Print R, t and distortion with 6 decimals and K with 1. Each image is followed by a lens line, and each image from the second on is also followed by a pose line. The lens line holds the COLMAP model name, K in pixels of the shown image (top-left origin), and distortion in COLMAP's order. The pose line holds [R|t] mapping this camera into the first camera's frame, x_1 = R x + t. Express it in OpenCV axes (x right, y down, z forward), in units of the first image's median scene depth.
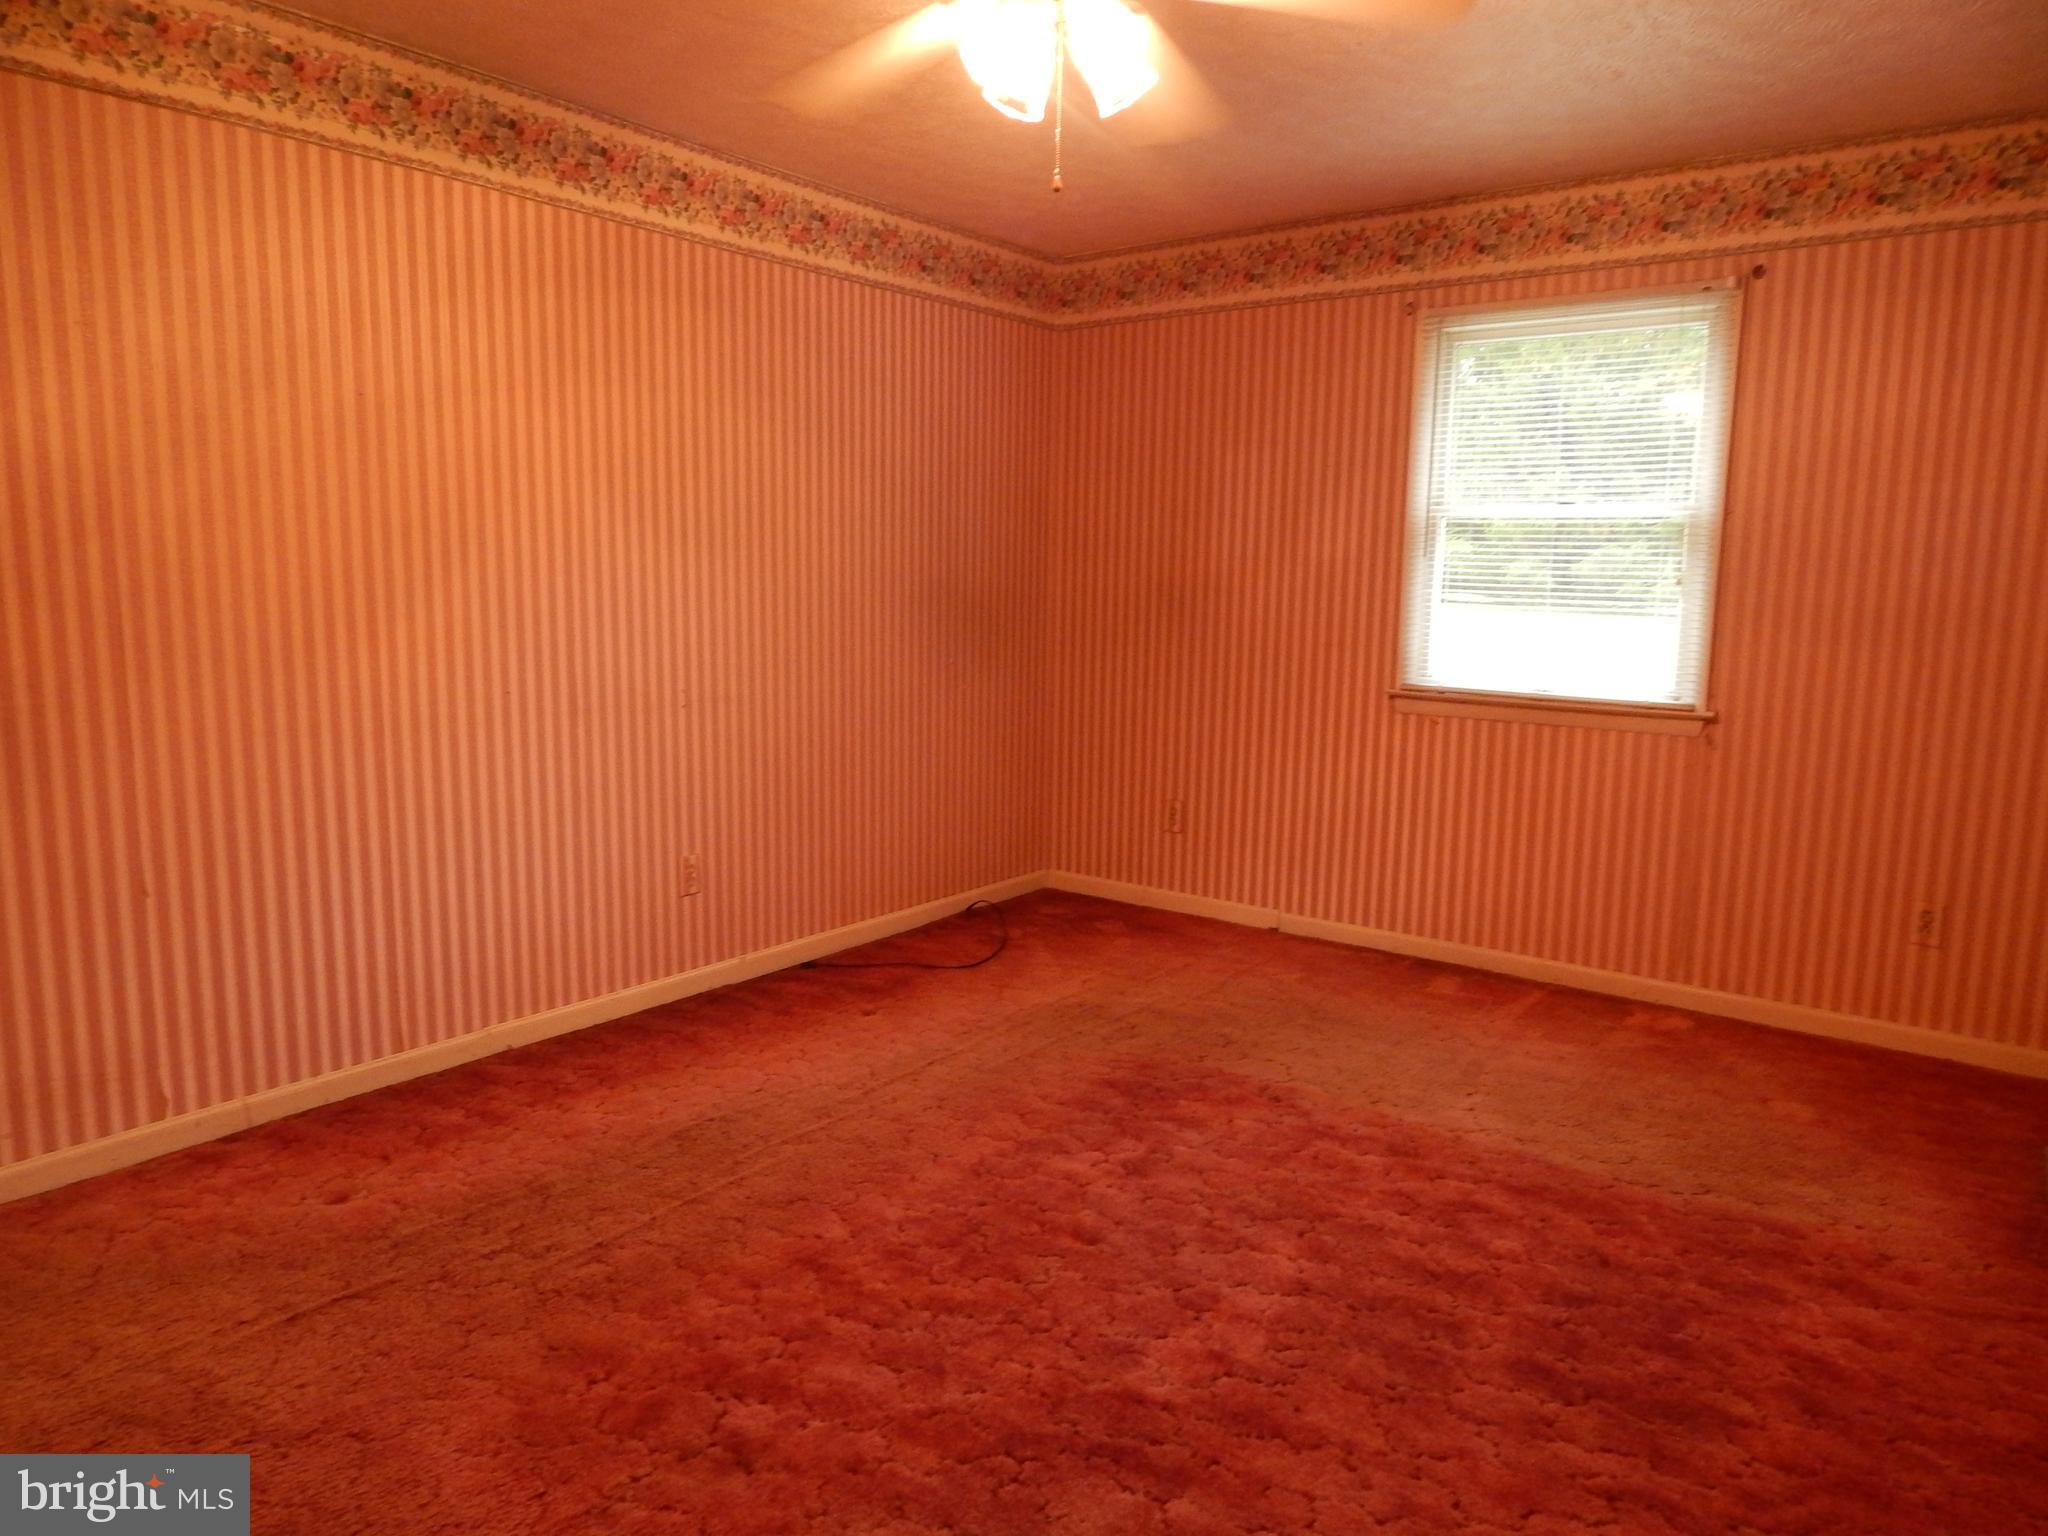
lens RADIAL K [[1356.8, 0, 1022.9], [0, 1356.8, 754.7], [0, 0, 1]] dist [0.003275, -0.002325]
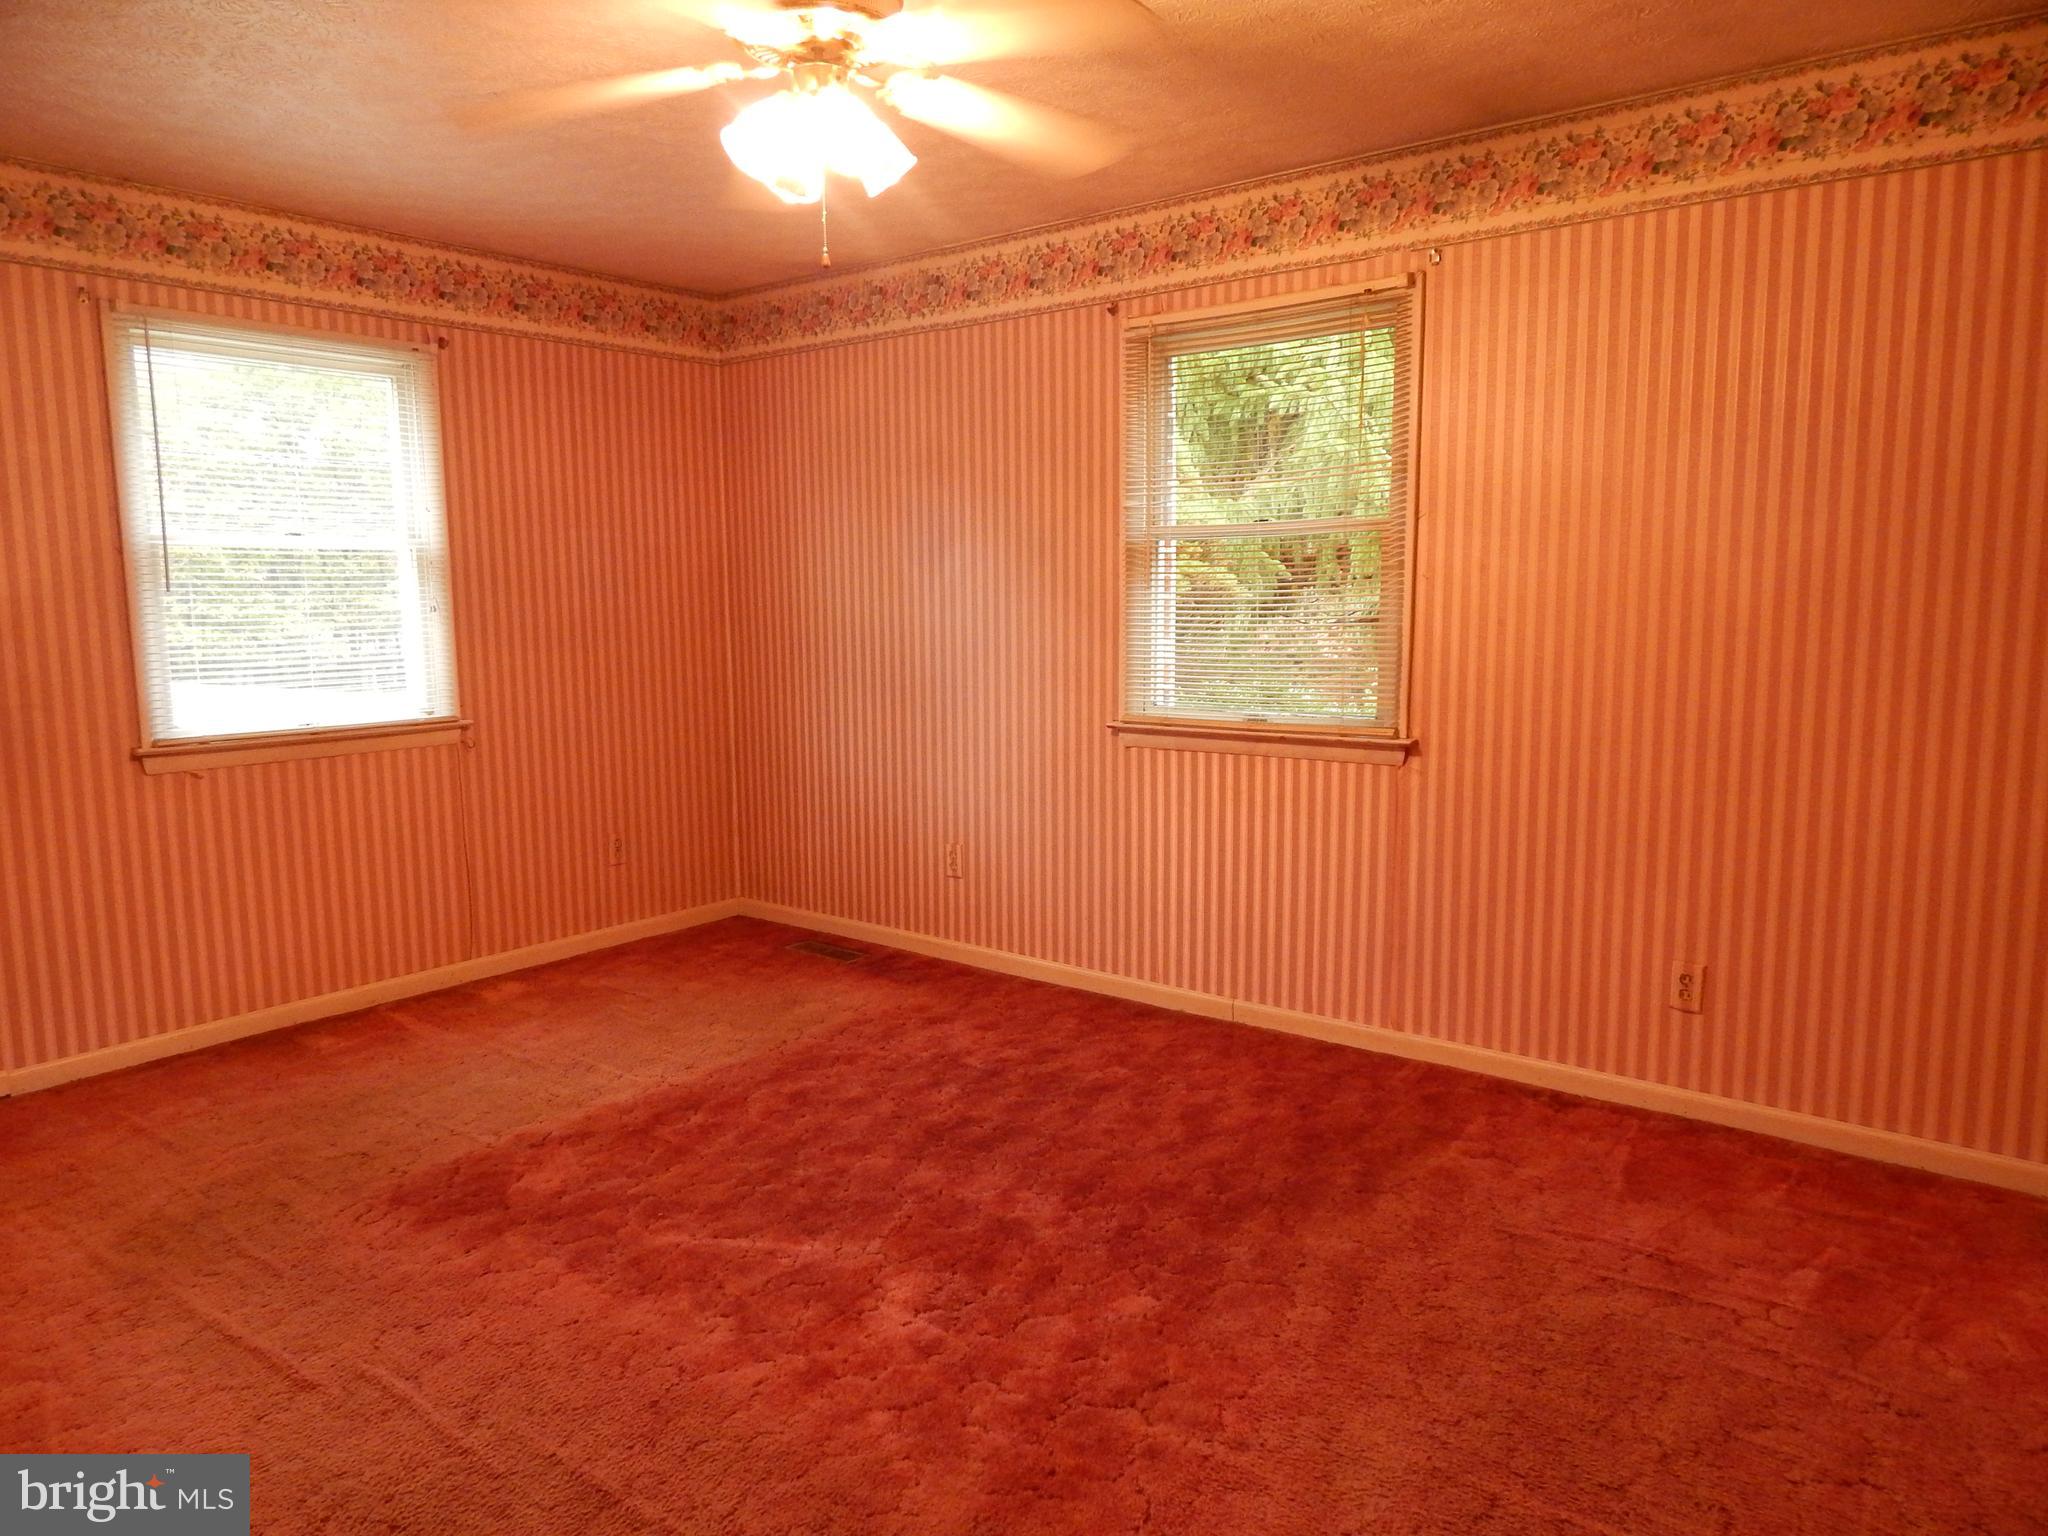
lens RADIAL K [[1350.7, 0, 1010.5], [0, 1350.7, 762.5], [0, 0, 1]] dist [-0.000345, -0.001438]
pose [[0.028845, -0.144212, 0.989126, -0.650084], [0.153683, 0.978413, 0.138168, -0.087599], [-0.987699, 0.148026, 0.050385, 0.512745]]
